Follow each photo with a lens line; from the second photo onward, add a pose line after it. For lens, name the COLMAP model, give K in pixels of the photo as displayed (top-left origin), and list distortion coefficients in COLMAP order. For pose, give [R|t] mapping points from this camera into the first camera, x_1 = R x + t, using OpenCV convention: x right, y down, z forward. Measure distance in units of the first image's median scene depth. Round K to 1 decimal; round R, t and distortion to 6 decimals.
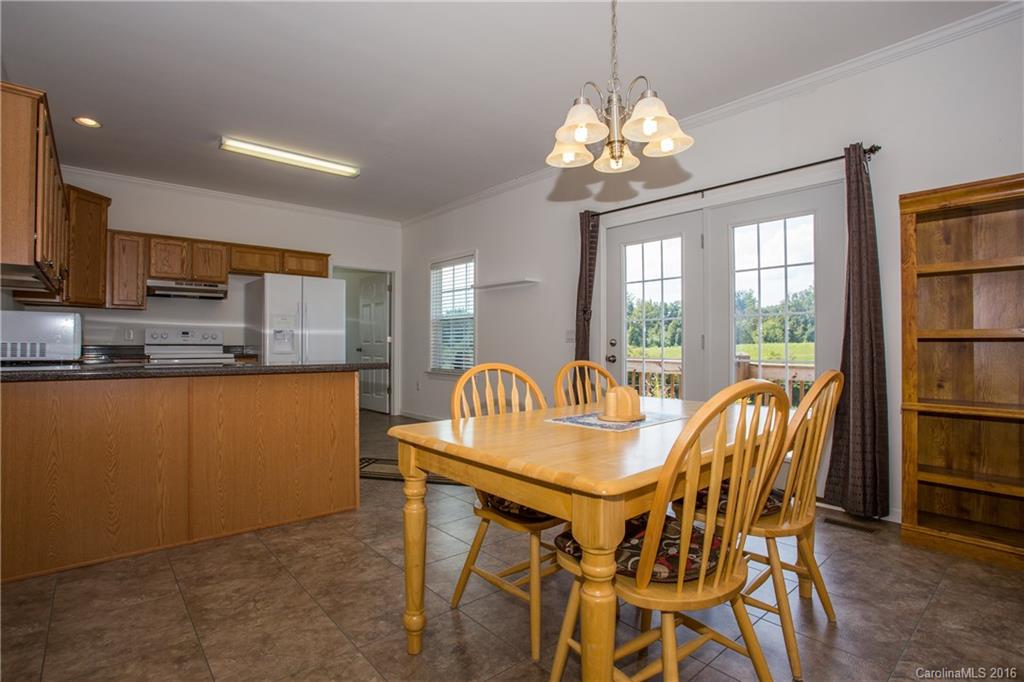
lens RADIAL K [[513.3, 0, 512.0], [0, 513.3, 340.5], [0, 0, 1]] dist [-0.011986, 0.007970]
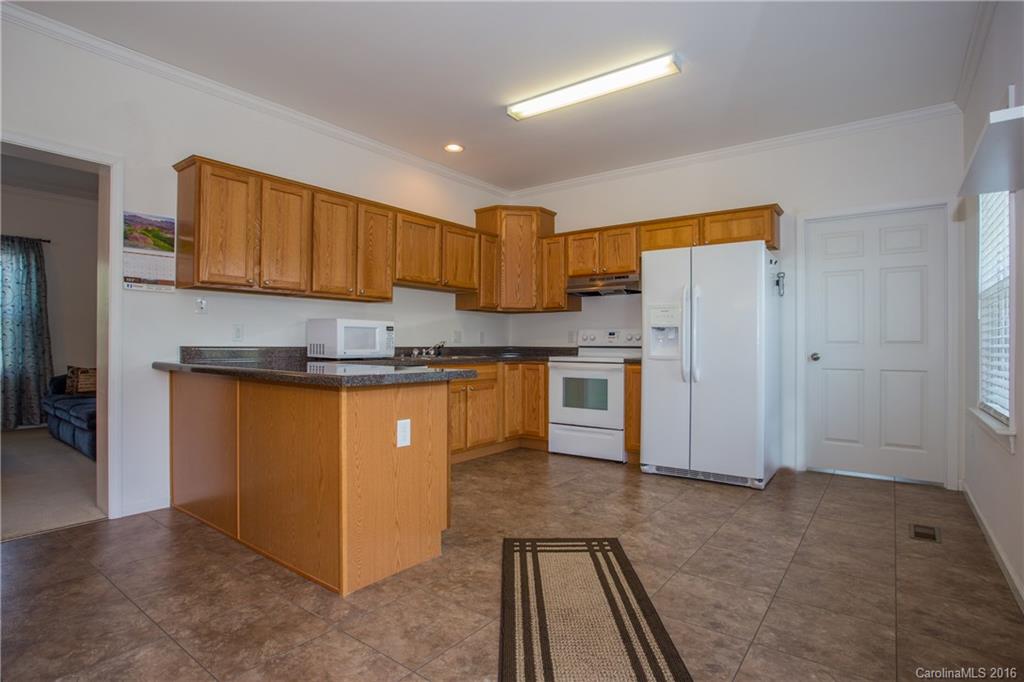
lens RADIAL K [[535.6, 0, 511.3], [0, 535.6, 338.2], [0, 0, 1]] dist [-0.006404, 0.000376]
pose [[0.185219, -0.008287, -0.982662, 0.435883], [0.001086, 0.999966, -0.008228, 0.002162], [0.982697, 0.000456, 0.185222, 1.124739]]
